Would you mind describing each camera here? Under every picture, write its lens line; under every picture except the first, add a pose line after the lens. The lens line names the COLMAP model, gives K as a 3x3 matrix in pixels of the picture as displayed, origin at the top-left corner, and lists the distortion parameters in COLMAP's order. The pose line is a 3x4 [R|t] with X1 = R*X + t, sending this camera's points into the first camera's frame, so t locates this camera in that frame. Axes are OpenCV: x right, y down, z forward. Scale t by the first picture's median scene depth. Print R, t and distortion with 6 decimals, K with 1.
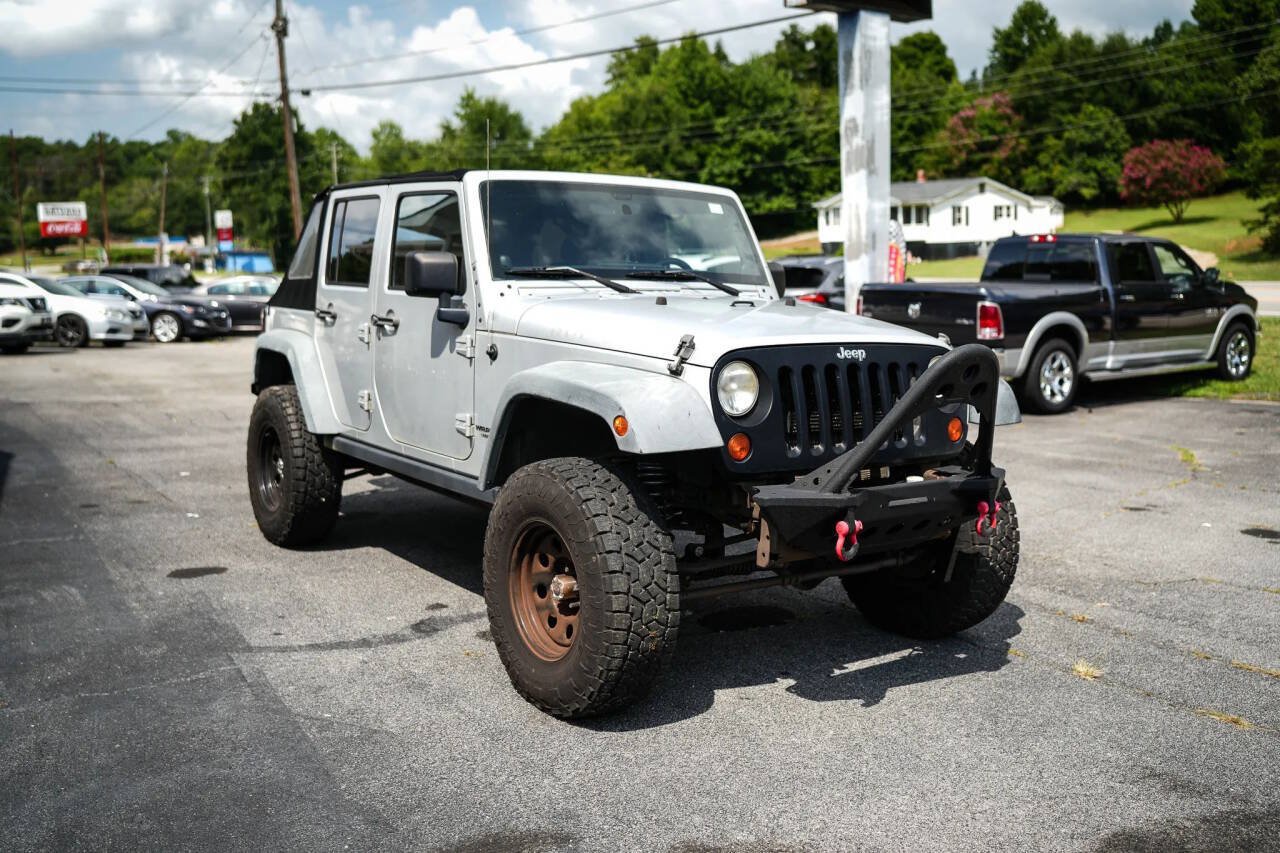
lens RADIAL K [[1218.8, 0, 636.8], [0, 1218.8, 425.5], [0, 0, 1]] dist [-0.182878, 0.222970]
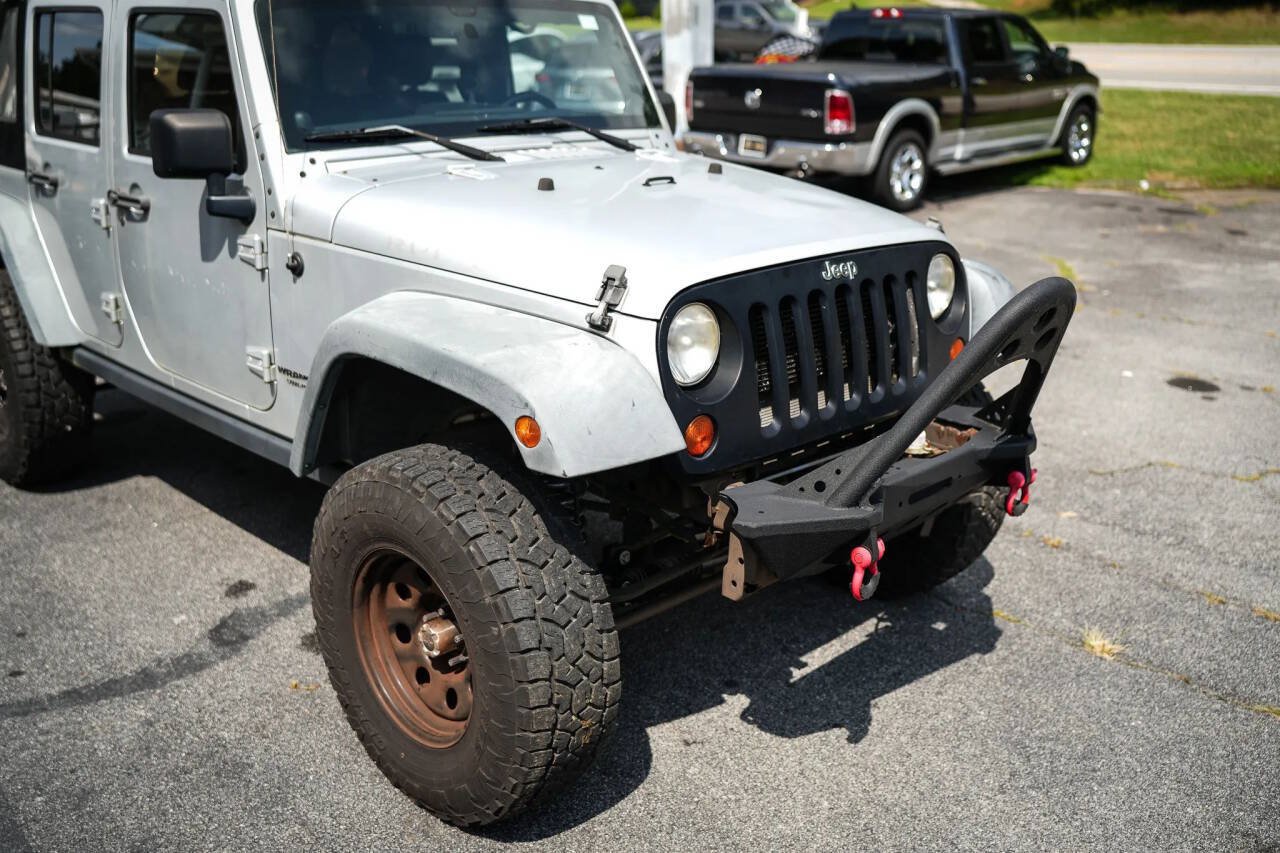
lens RADIAL K [[1218.8, 0, 636.8], [0, 1218.8, 425.5], [0, 0, 1]] dist [-0.182878, 0.222970]
pose [[0.983505, -0.062081, 0.169896, -0.049562], [0.027683, 0.979854, 0.197788, -0.096425], [-0.178752, -0.189823, 0.965409, 0.296827]]
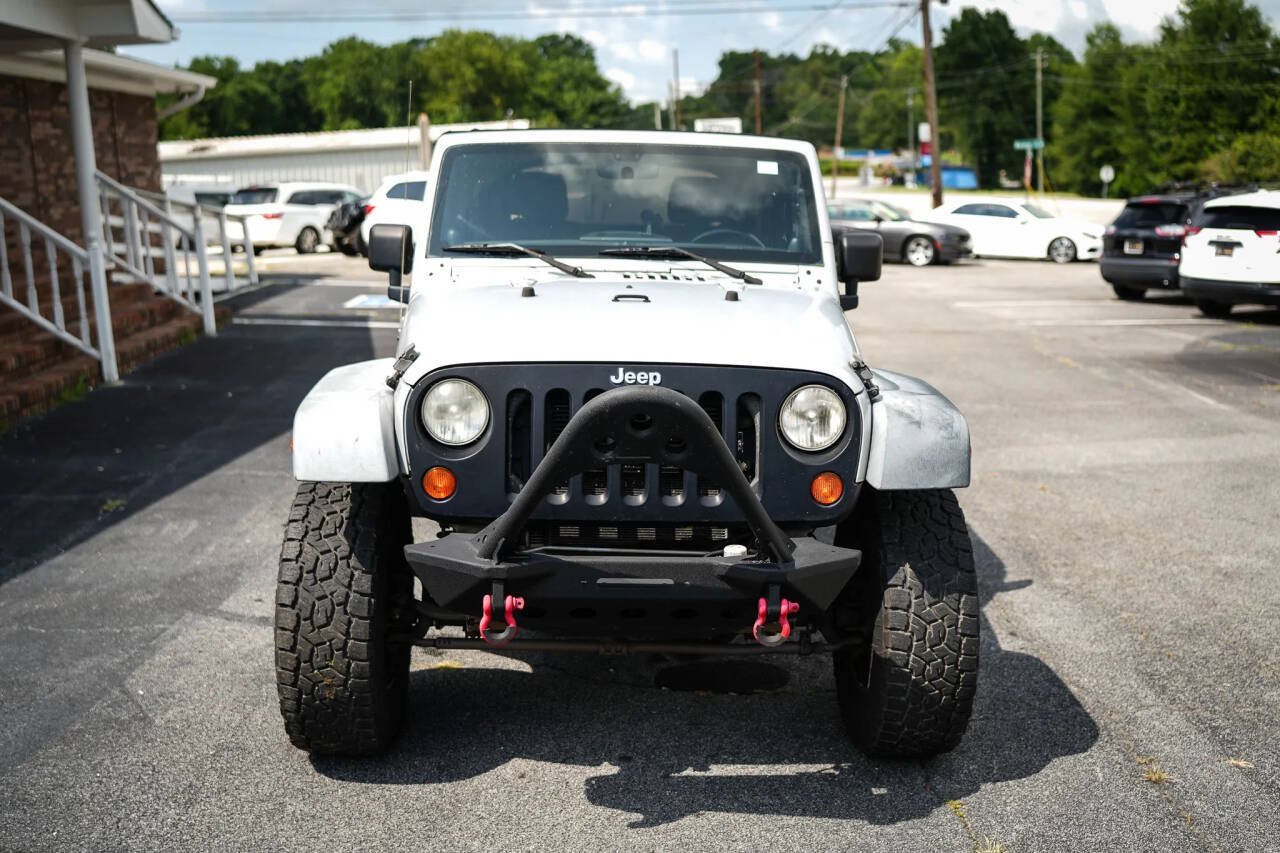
lens RADIAL K [[1293.1, 0, 641.2], [0, 1293.1, 405.8], [0, 0, 1]] dist [-0.181531, 0.218227]
pose [[0.844253, 0.090886, -0.528183, 0.530950], [-0.067995, 0.995716, 0.062652, -0.080110], [0.531615, -0.016980, 0.846816, 0.266211]]
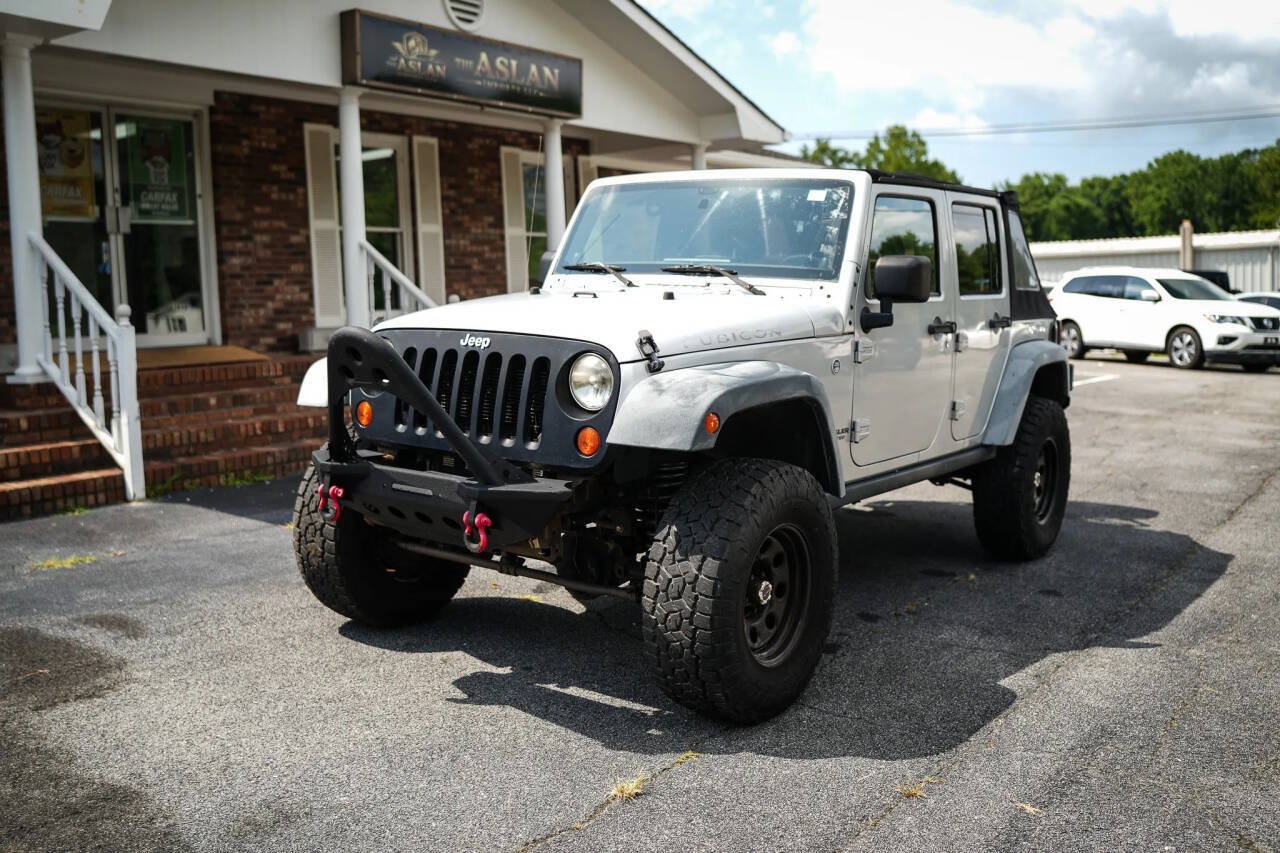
lens RADIAL K [[1218.8, 0, 636.8], [0, 1218.8, 425.5], [0, 0, 1]] dist [-0.182878, 0.222970]
pose [[0.342927, 0.104878, -0.933489, 0.991967], [-0.126417, 0.989860, 0.064771, -0.062024], [0.930817, 0.095797, 0.352709, 0.675342]]
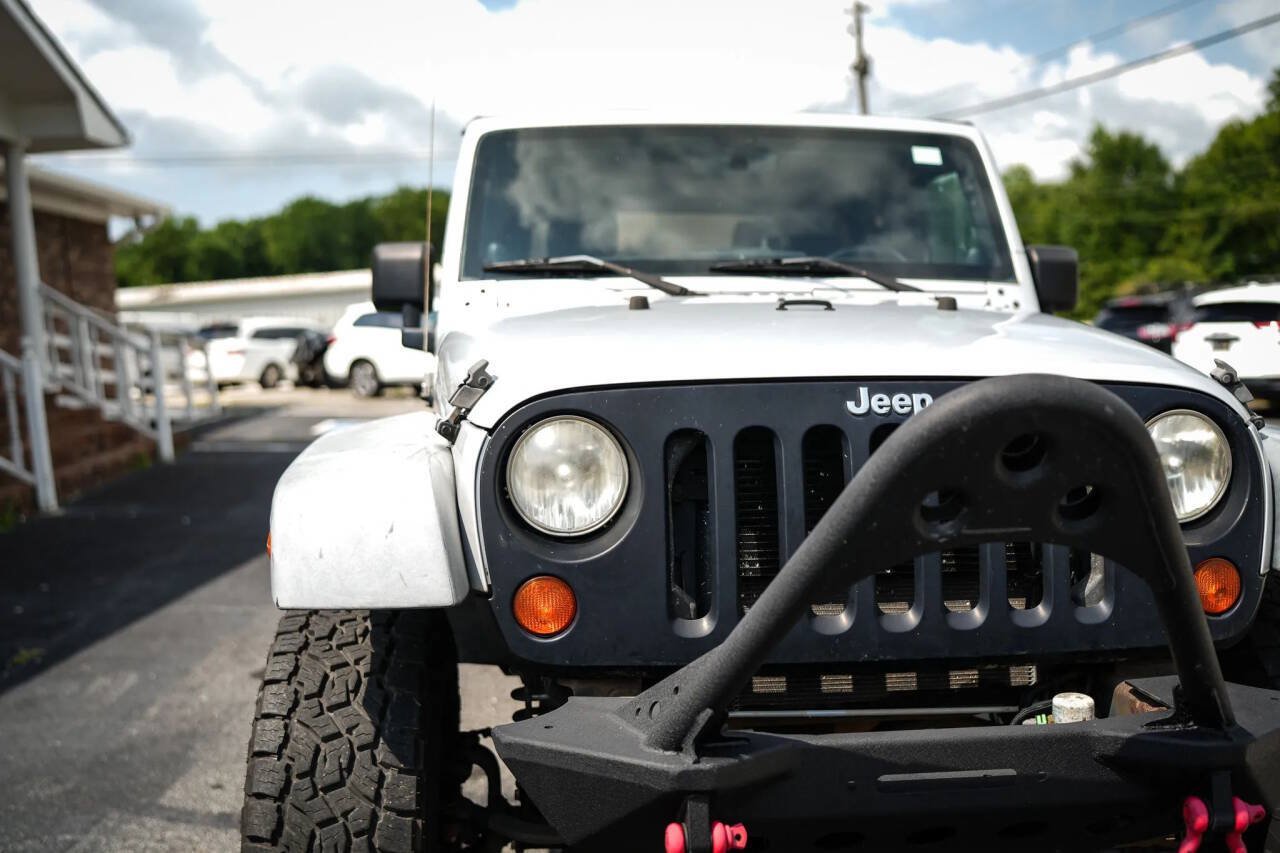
lens RADIAL K [[1221.3, 0, 642.8], [0, 1221.3, 429.8], [0, 0, 1]] dist [-0.174936, 0.226153]
pose [[0.869002, 0.018792, -0.494452, 0.271920], [-0.037550, 0.998902, -0.028030, -0.029396], [0.493382, 0.042925, 0.868753, 0.501864]]
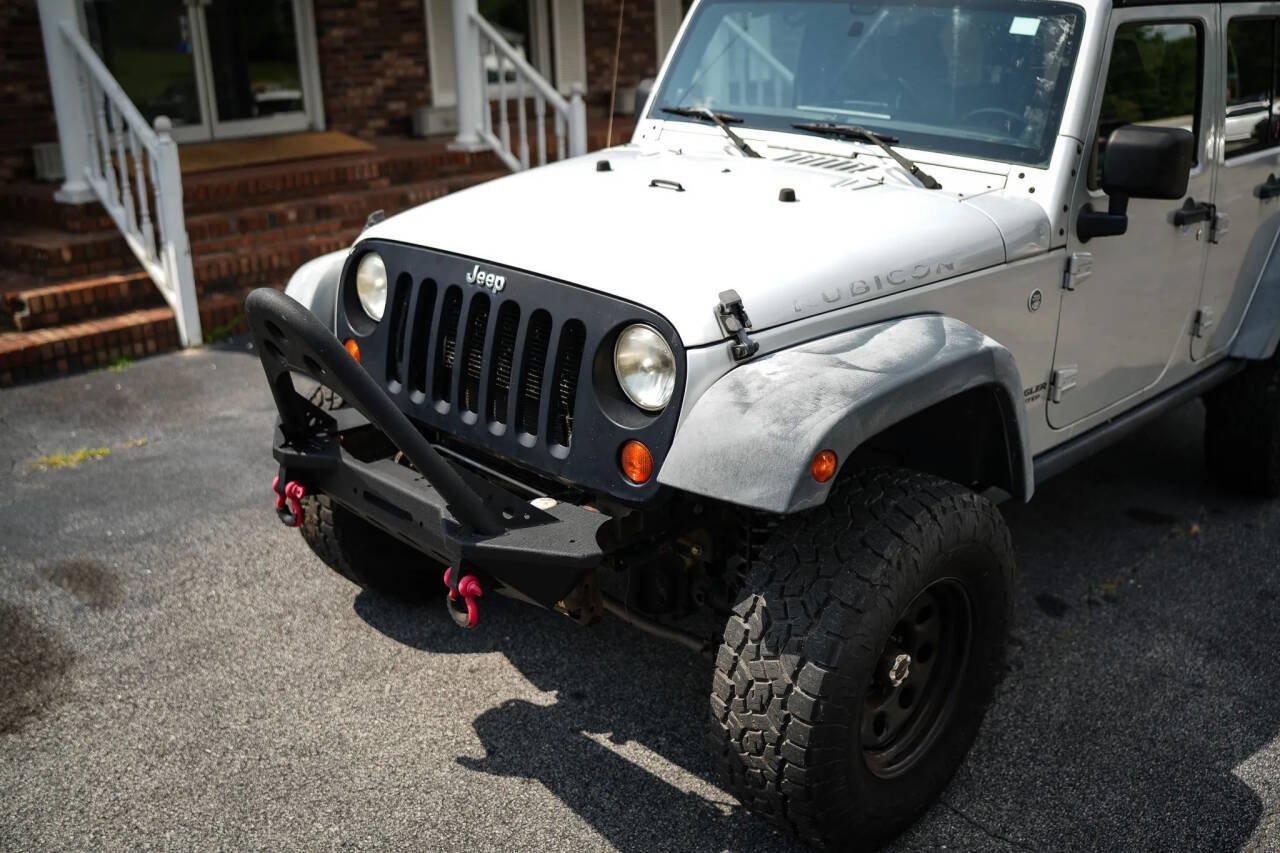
lens RADIAL K [[1221.5, 0, 643.7], [0, 1221.5, 424.8], [0, 0, 1]] dist [-0.182221, 0.227641]
pose [[0.204628, 0.317293, -0.925987, 0.718154], [-0.130004, 0.946434, 0.295571, -0.164413], [0.970168, 0.059900, 0.234917, 0.806352]]
